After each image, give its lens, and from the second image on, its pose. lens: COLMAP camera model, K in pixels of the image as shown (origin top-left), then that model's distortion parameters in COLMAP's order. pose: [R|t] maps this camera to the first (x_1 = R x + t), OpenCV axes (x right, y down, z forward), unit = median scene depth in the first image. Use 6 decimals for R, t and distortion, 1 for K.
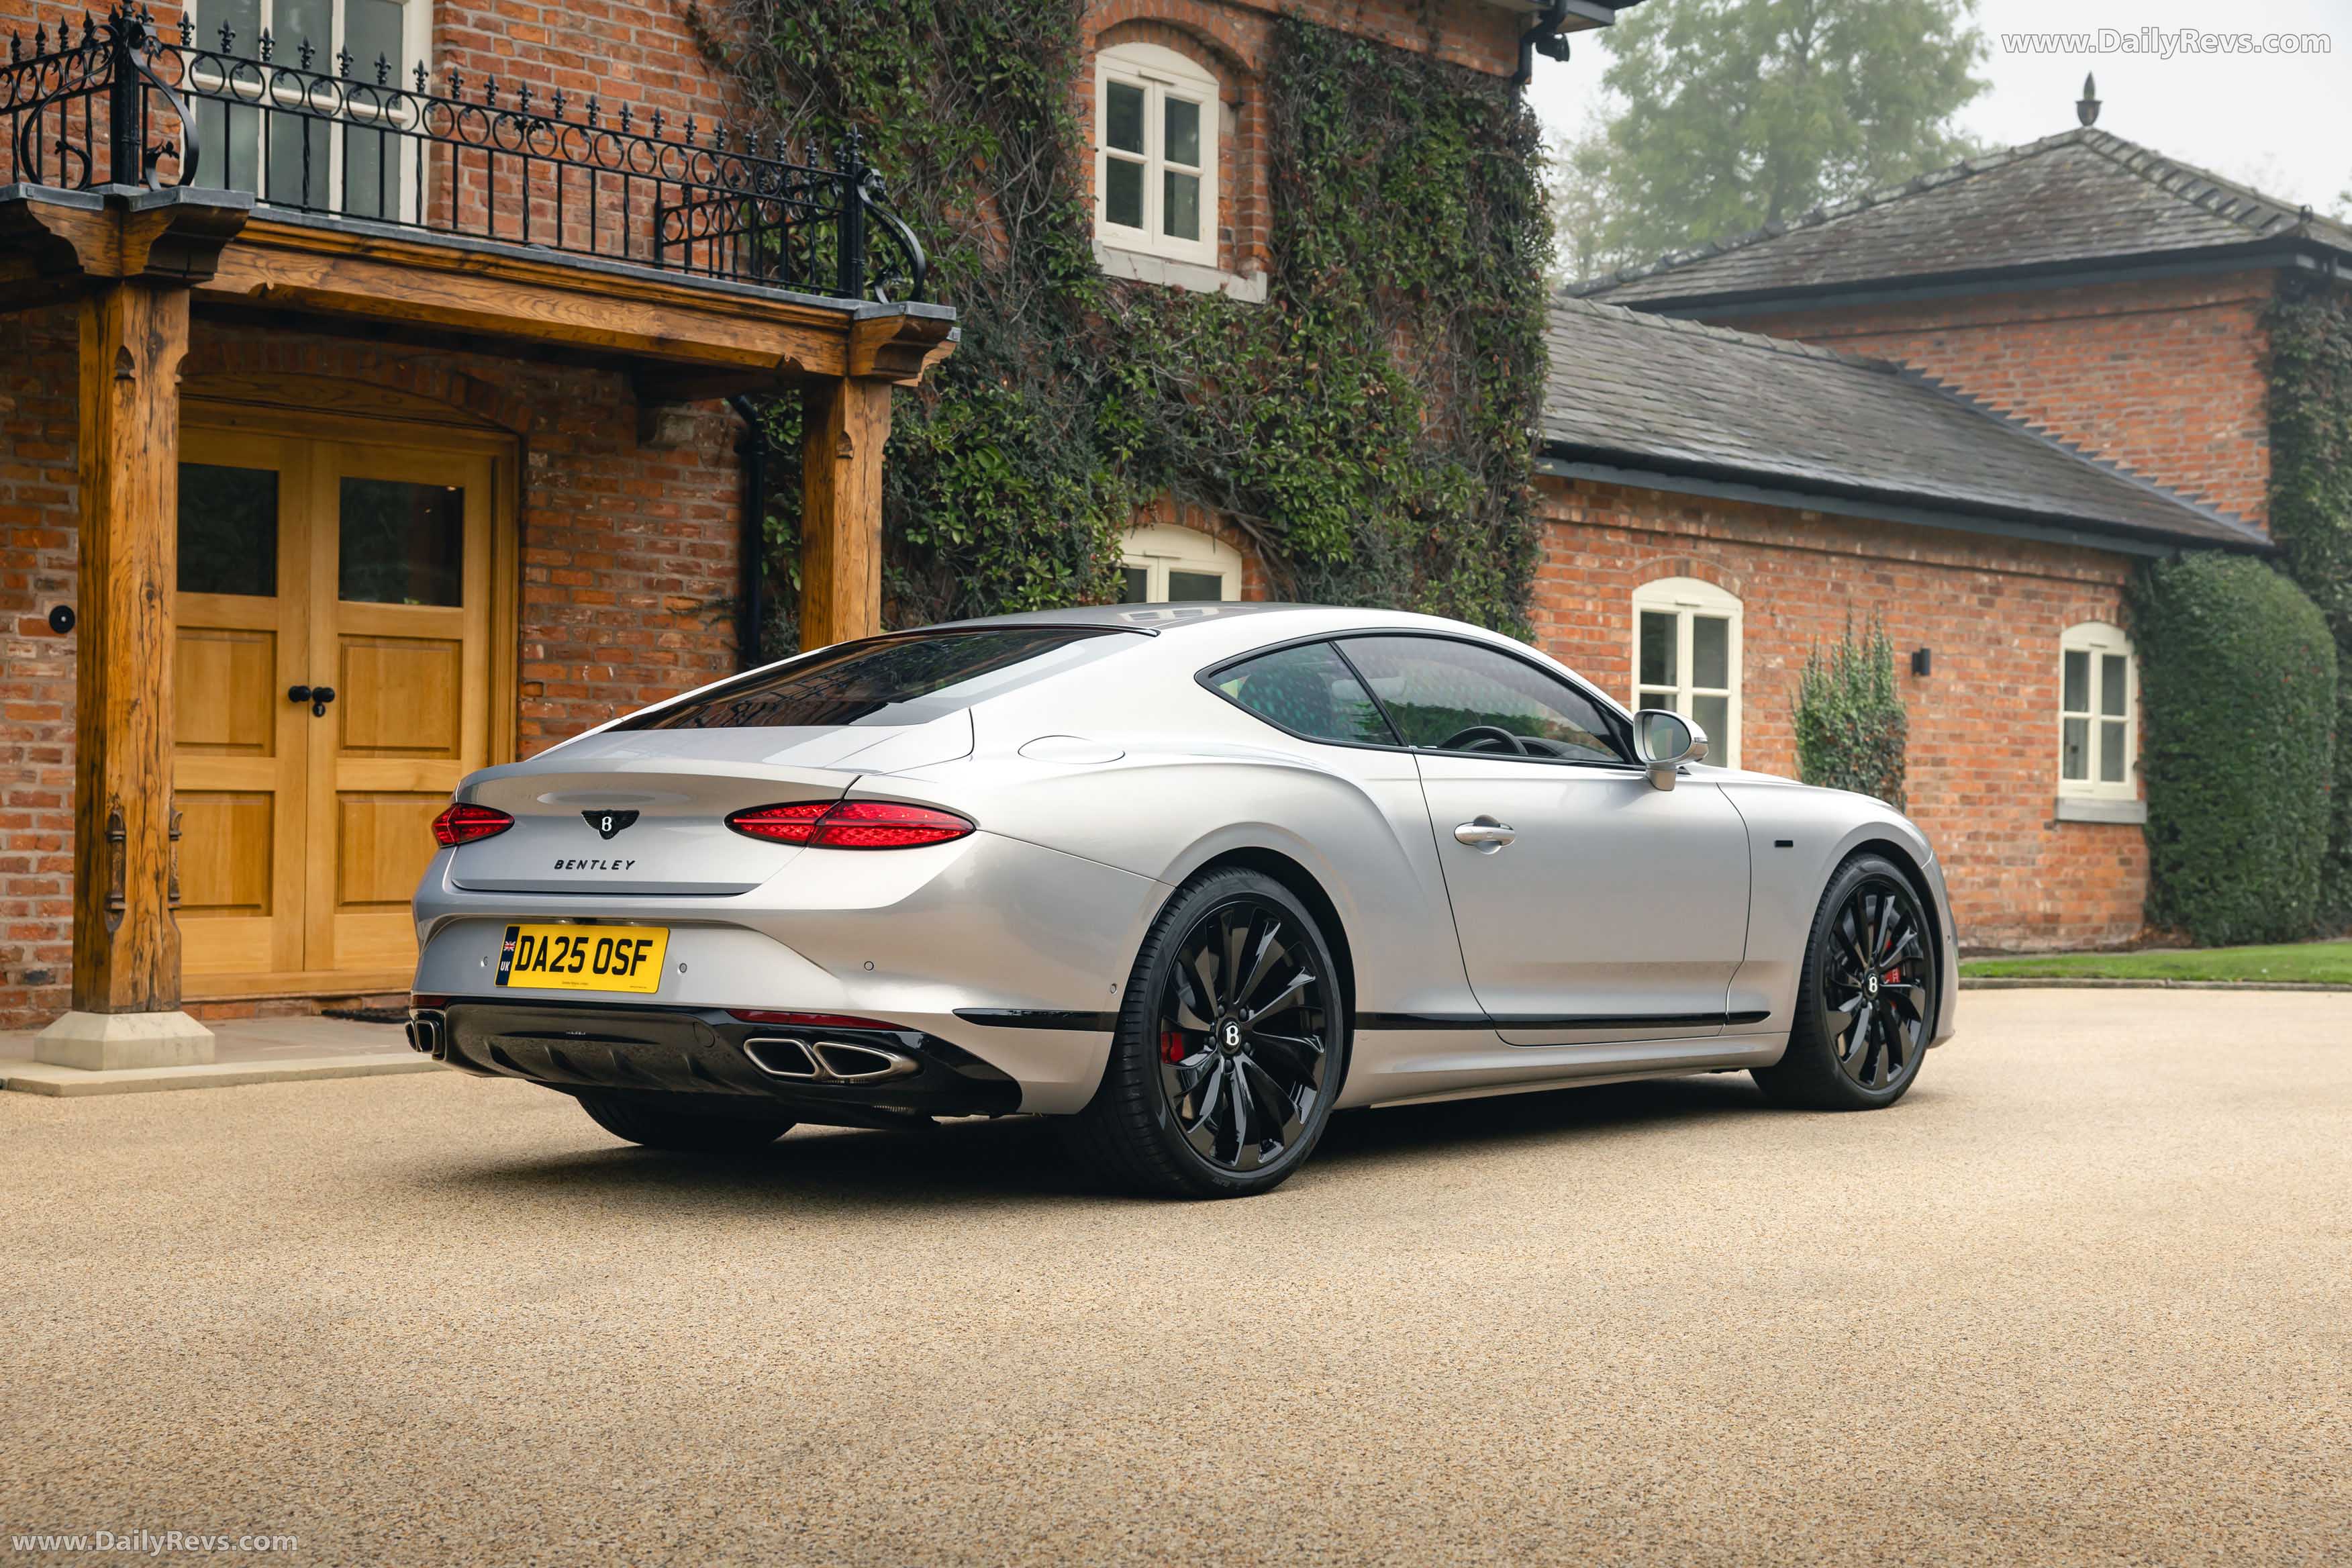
lens RADIAL K [[3454.1, 0, 1176.0], [0, 3454.1, 784.0], [0, 0, 1]] dist [0.028649, 0.004019]
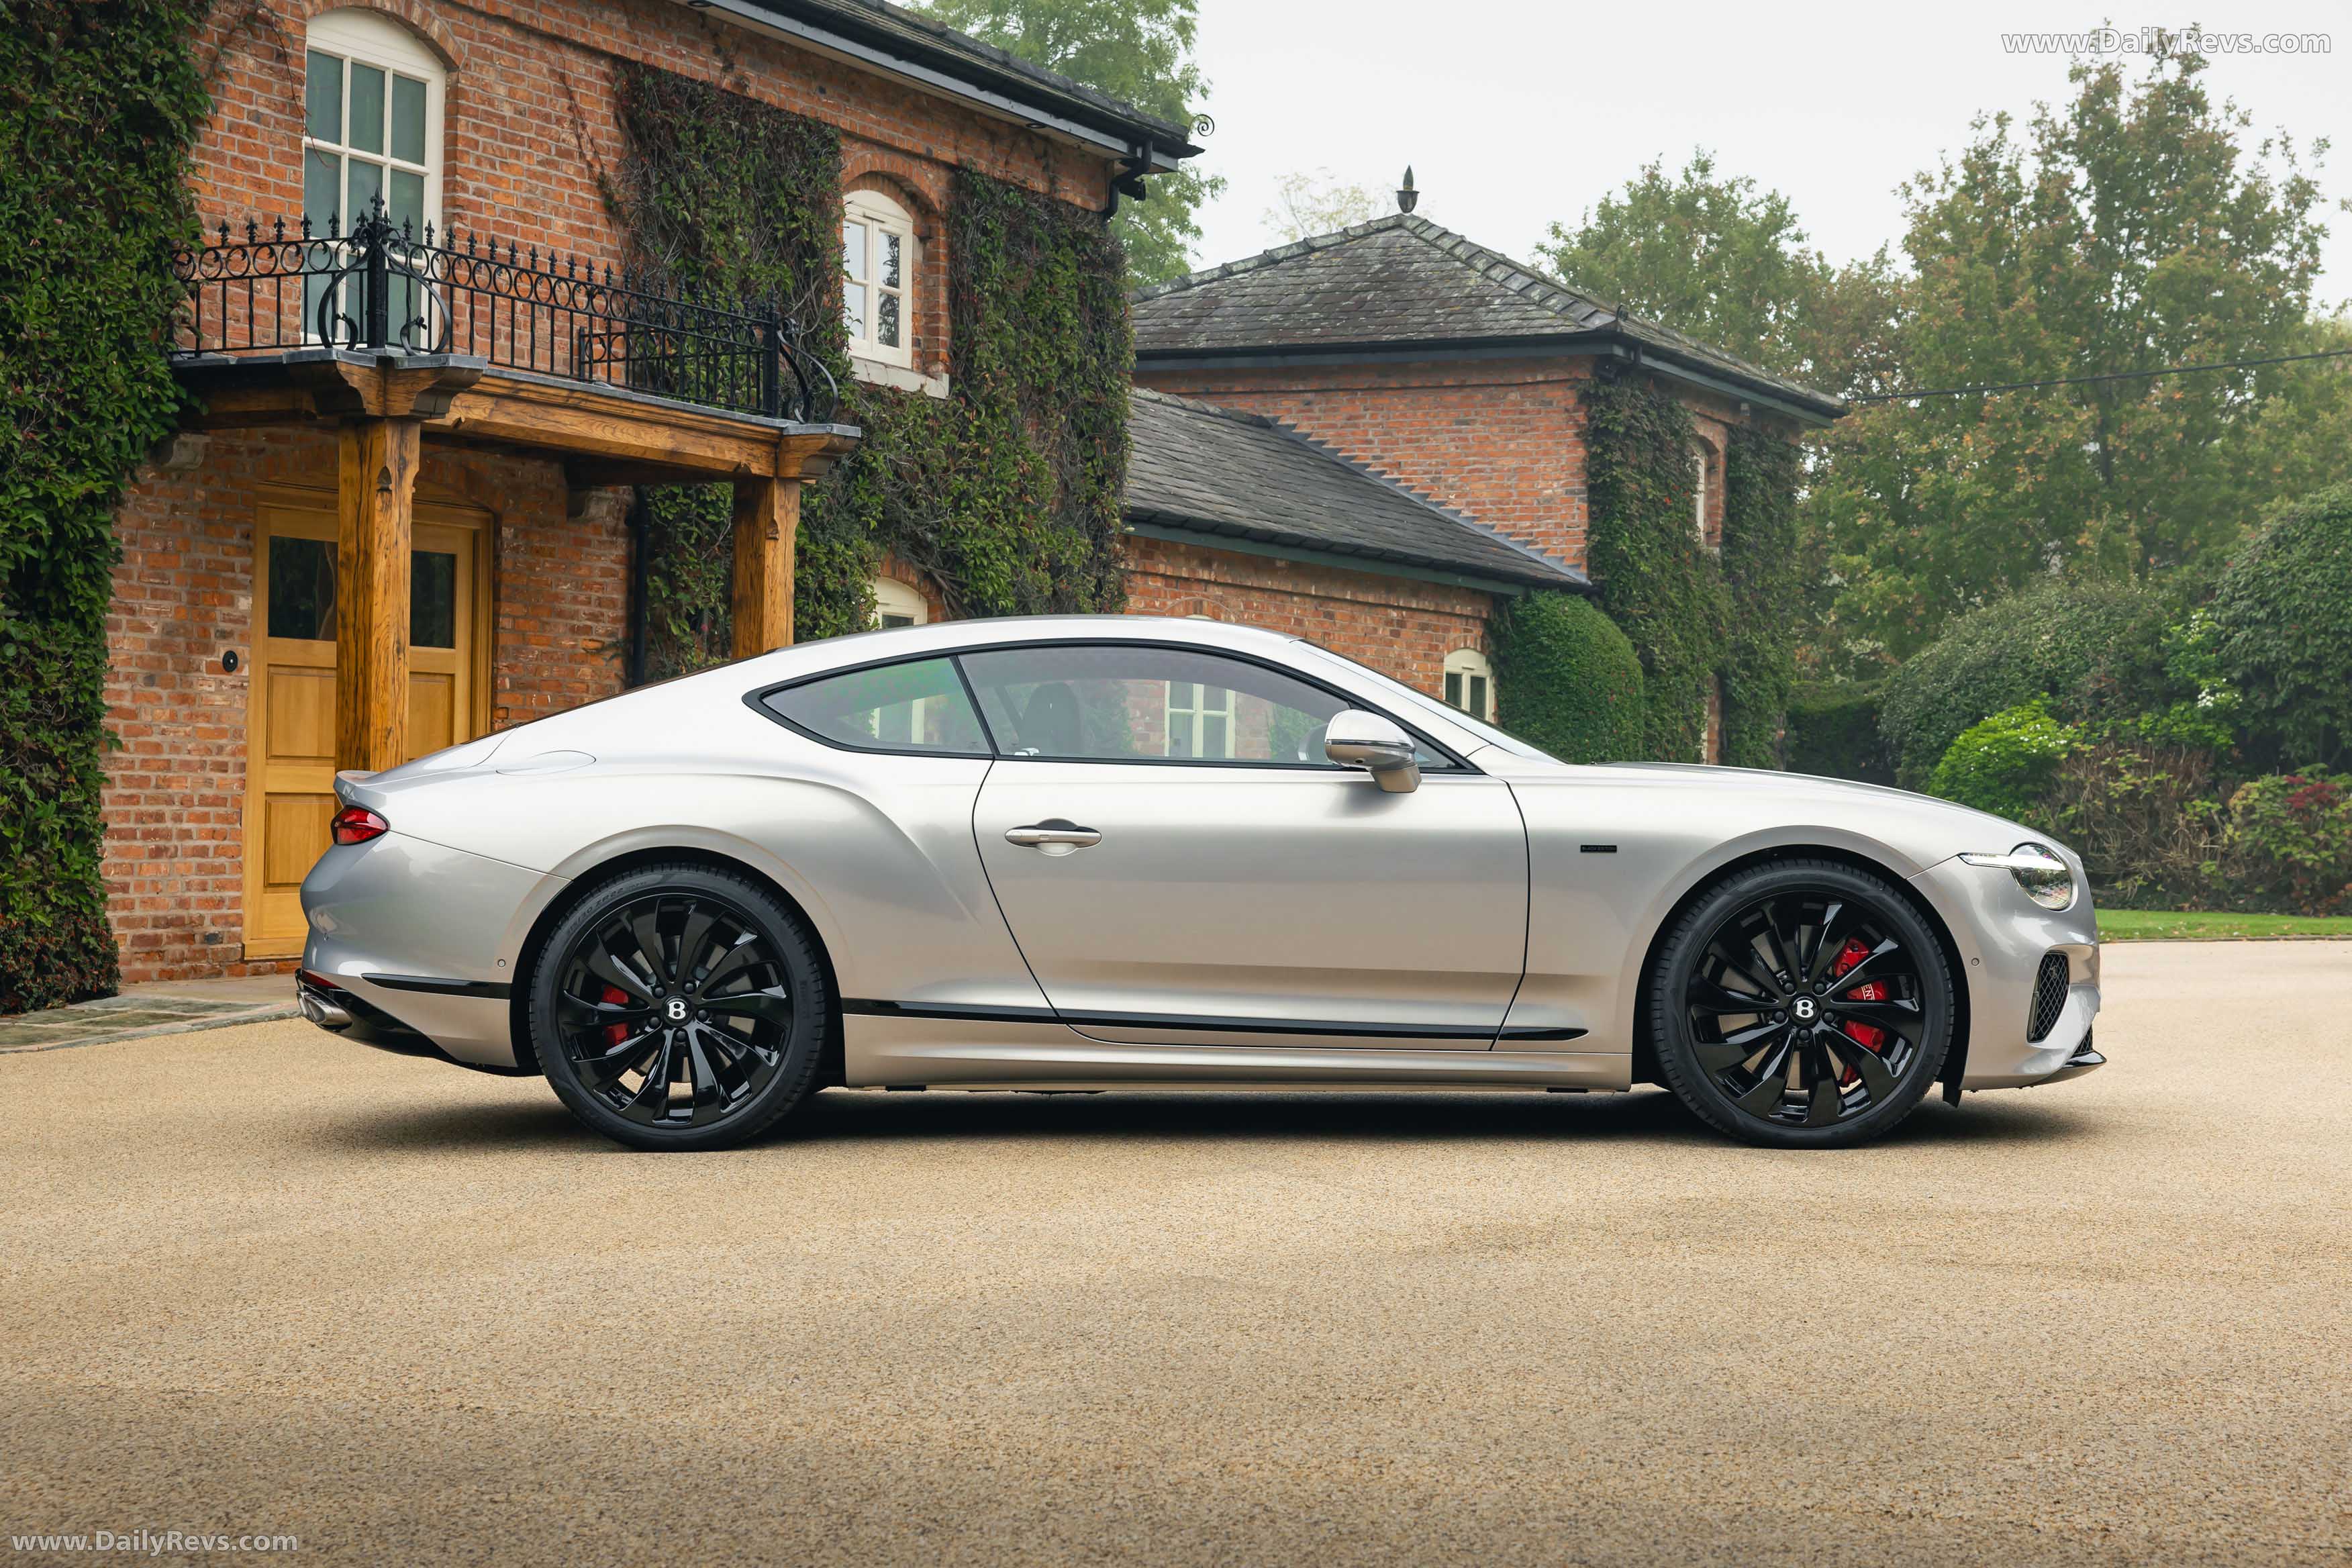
lens RADIAL K [[3720.6, 0, 1176.0], [0, 3720.6, 784.0], [0, 0, 1]] dist [0.029266, -0.042150]
pose [[0.963434, 0.001244, 0.267942, -0.252922], [-0.002021, 0.999995, 0.002623, -0.004367], [-0.267938, -0.003069, 0.963431, -0.310170]]
